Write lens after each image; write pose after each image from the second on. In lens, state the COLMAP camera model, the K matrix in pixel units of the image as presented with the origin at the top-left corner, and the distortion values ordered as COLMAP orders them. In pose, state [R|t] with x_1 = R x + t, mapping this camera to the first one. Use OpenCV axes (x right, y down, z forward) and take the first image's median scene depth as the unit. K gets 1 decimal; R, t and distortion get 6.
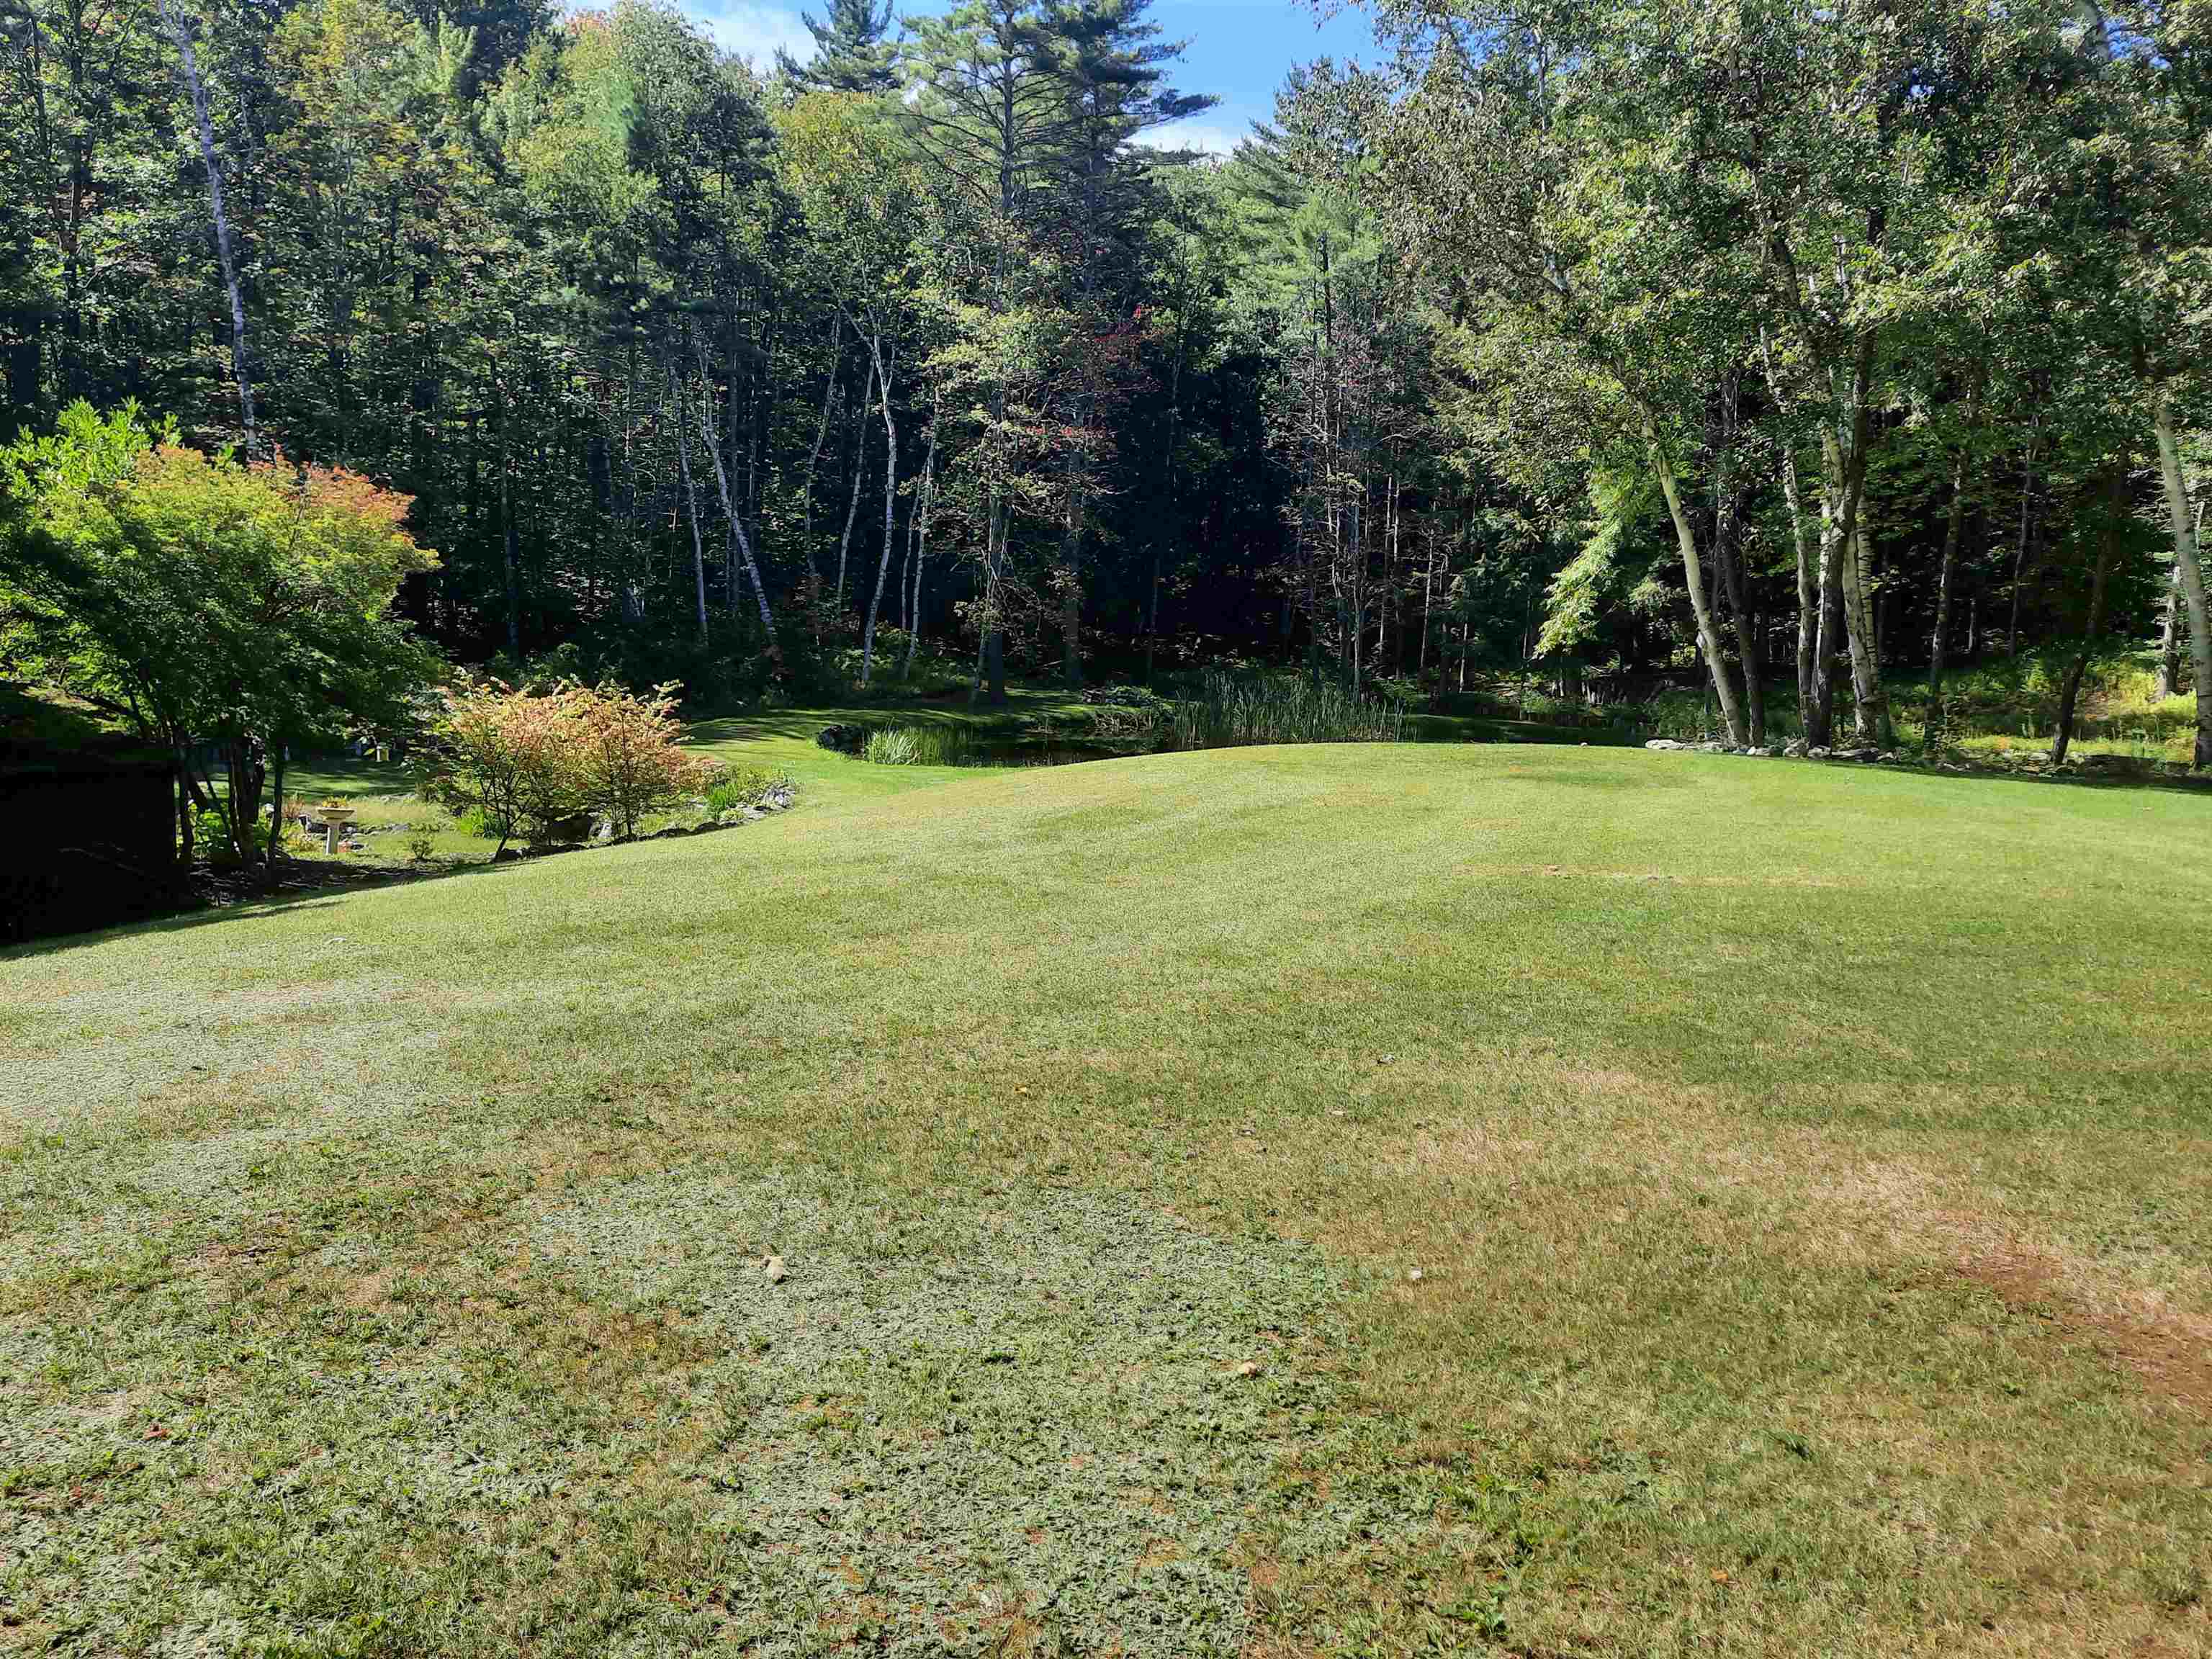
lens RADIAL K [[1618.7, 0, 1115.7], [0, 1618.7, 839.7], [0, 0, 1]] dist [0.075366, -0.064404]
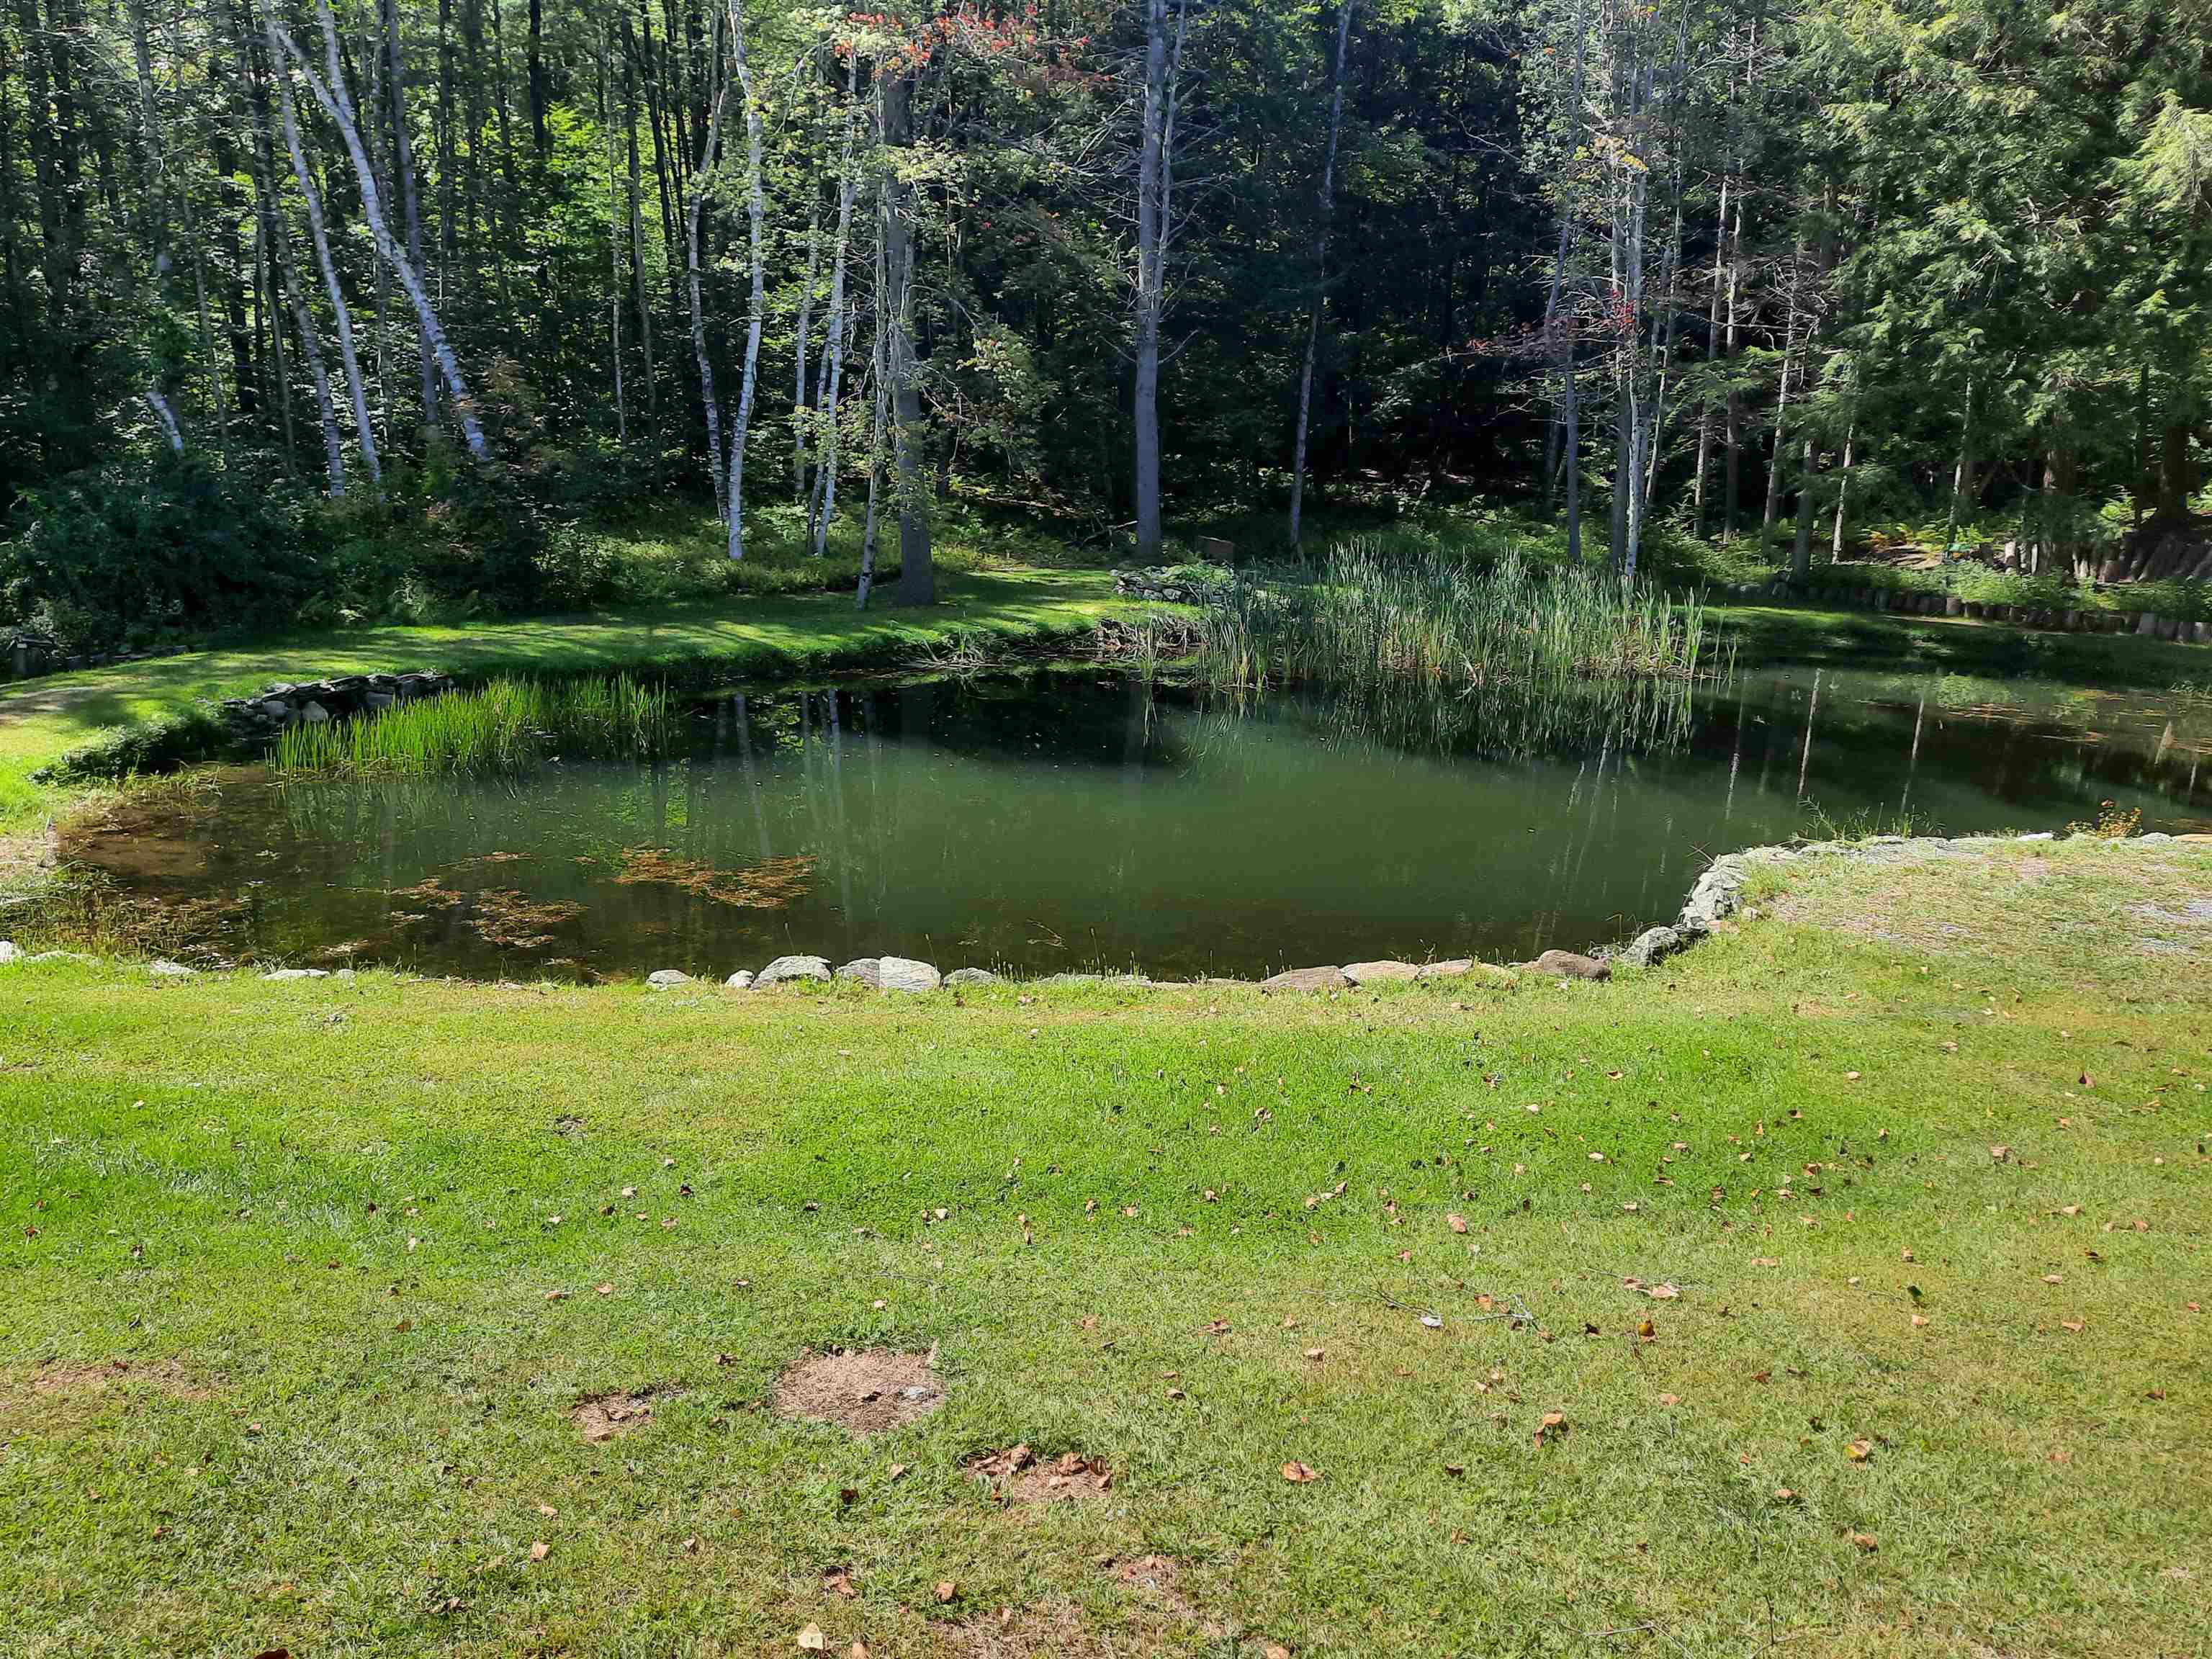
lens RADIAL K [[1619.7, 0, 1108.4], [0, 1619.7, 843.7], [0, 0, 1]] dist [0.037406, -0.030378]
pose [[0.977061, 0.027768, -0.211140, 0.090786], [-0.008363, 0.995701, 0.092248, -0.045537], [0.212794, -0.088366, 0.973093, 0.395319]]
